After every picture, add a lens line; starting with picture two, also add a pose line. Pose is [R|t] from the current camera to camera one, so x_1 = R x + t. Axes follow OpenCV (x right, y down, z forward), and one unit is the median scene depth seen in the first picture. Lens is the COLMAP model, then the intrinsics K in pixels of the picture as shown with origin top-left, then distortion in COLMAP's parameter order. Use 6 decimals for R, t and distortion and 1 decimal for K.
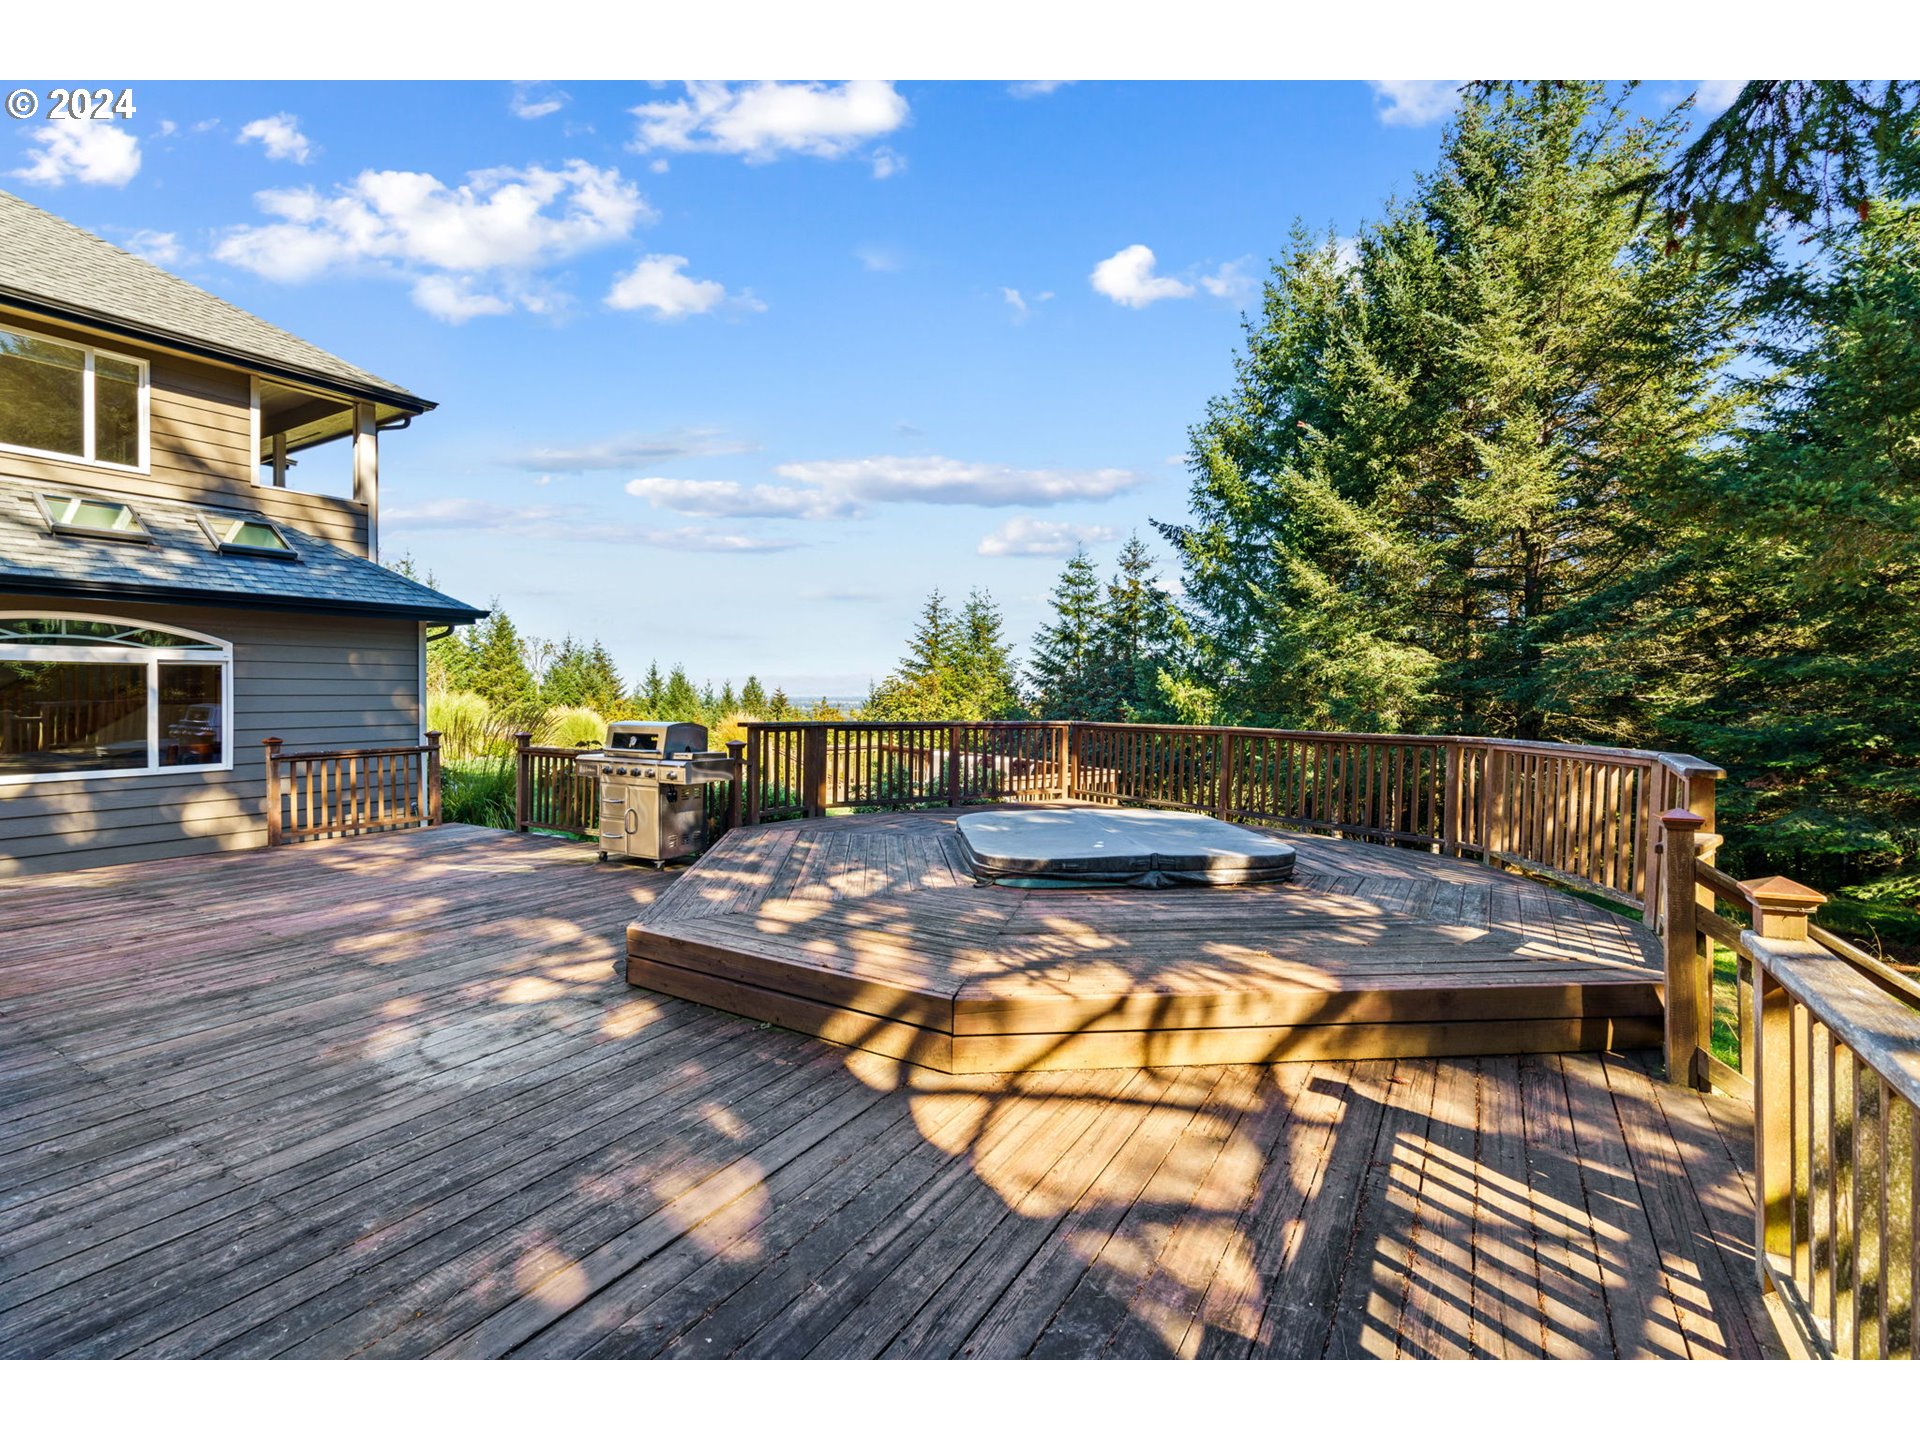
lens RADIAL K [[891.9, 0, 951.7], [0, 891.9, 712.1], [0, 0, 1]] dist [-0.002240, -0.000191]
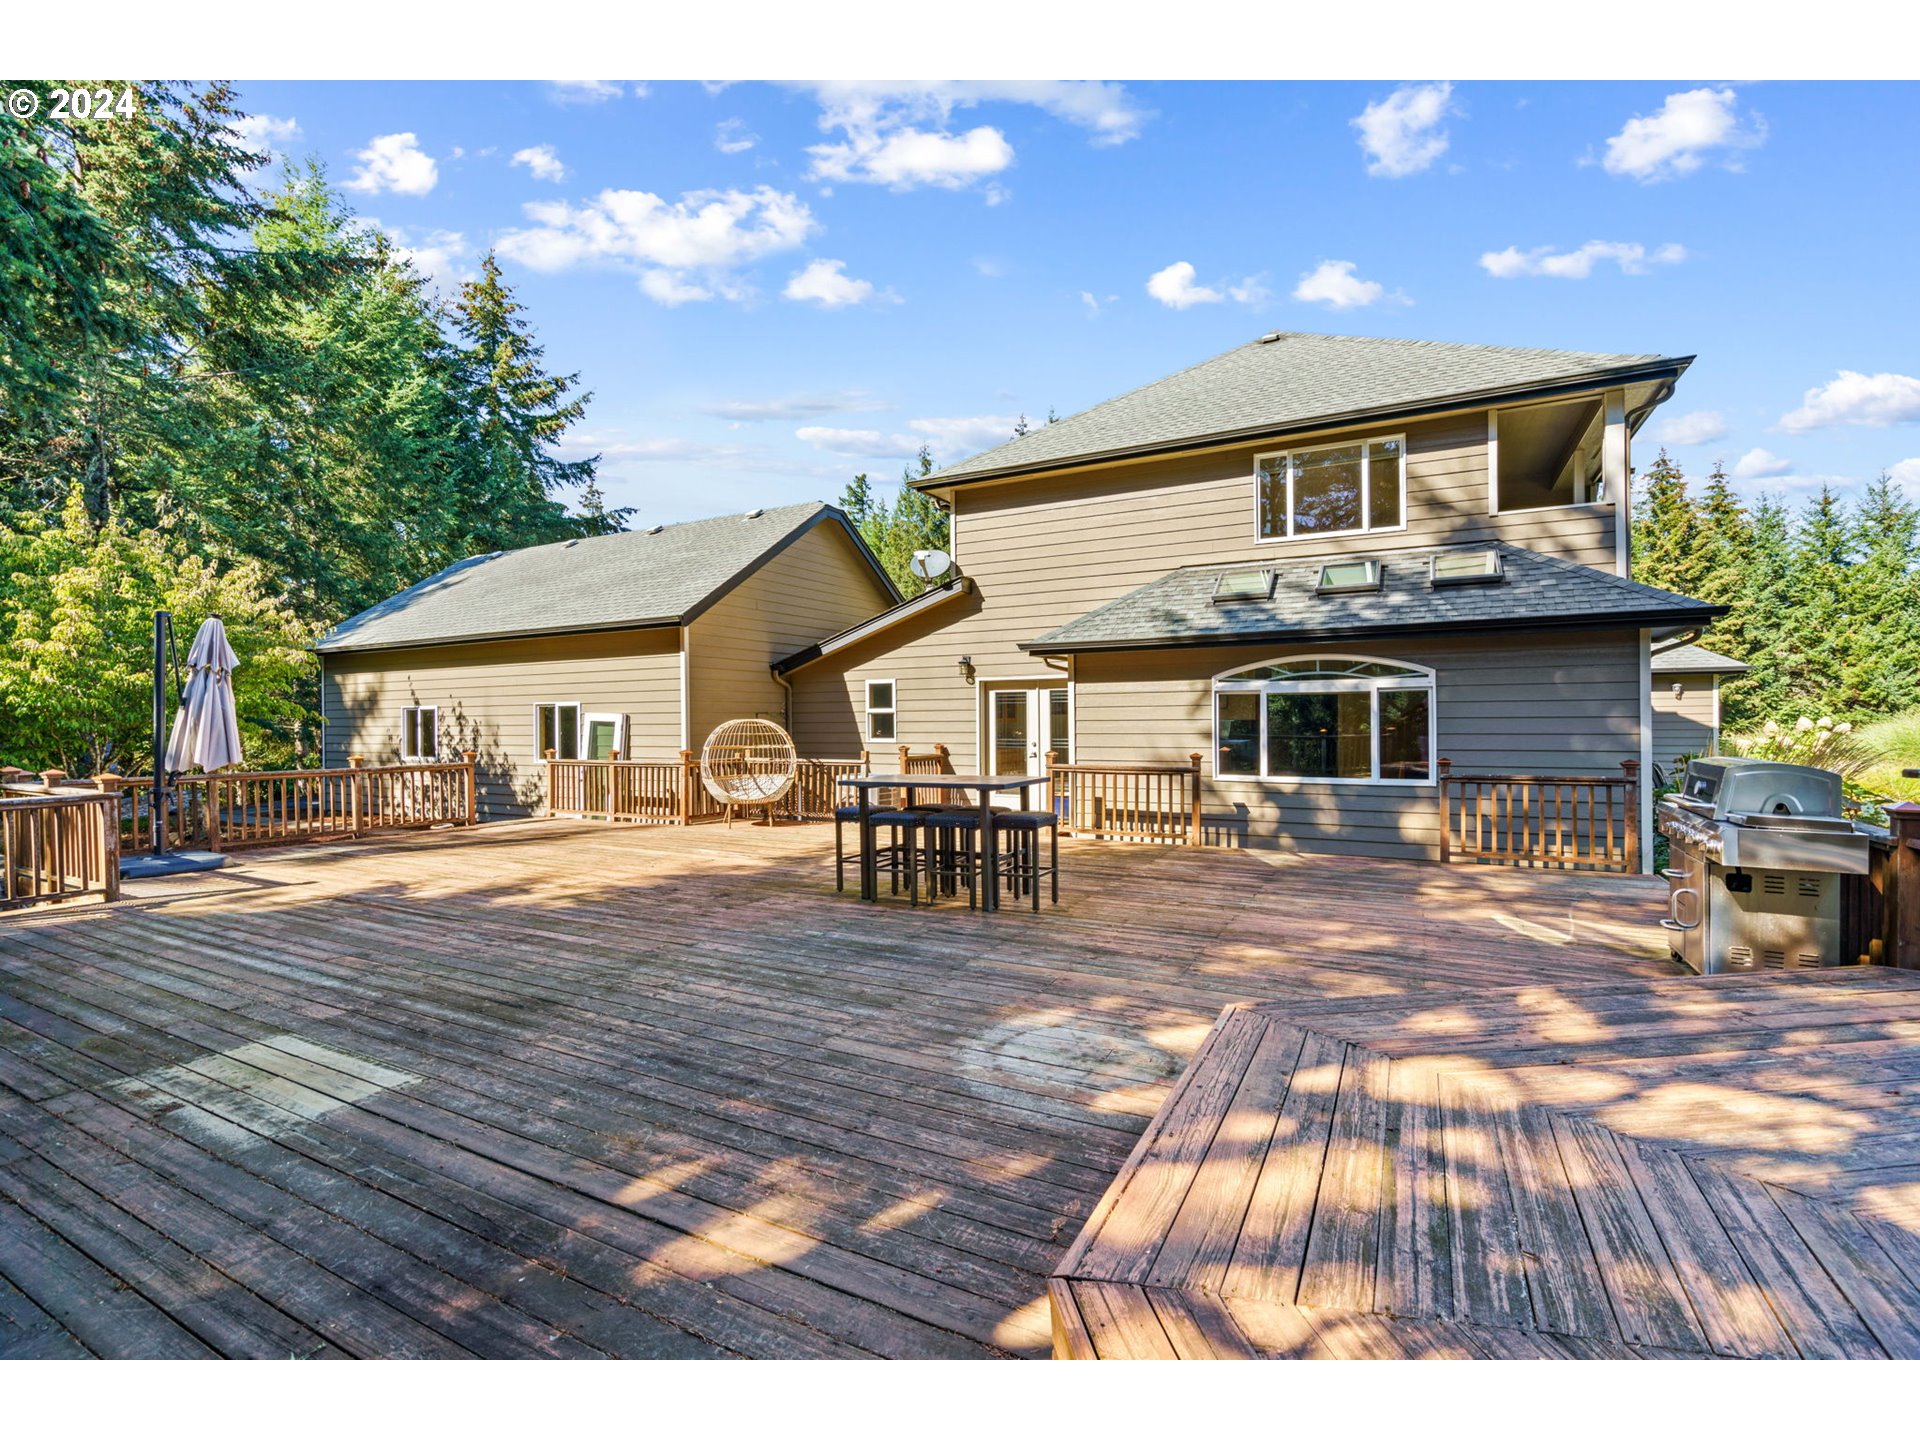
lens RADIAL K [[869.2, 0, 968.6], [0, 869.2, 720.6], [0, 0, 1]] dist [-0.001895, -0.000019]
pose [[0.042466, 0.002000, -0.999096, 0.254058], [-0.014188, 0.999898, 0.001399, -0.009748], [0.998997, 0.014116, 0.042490, 0.438389]]
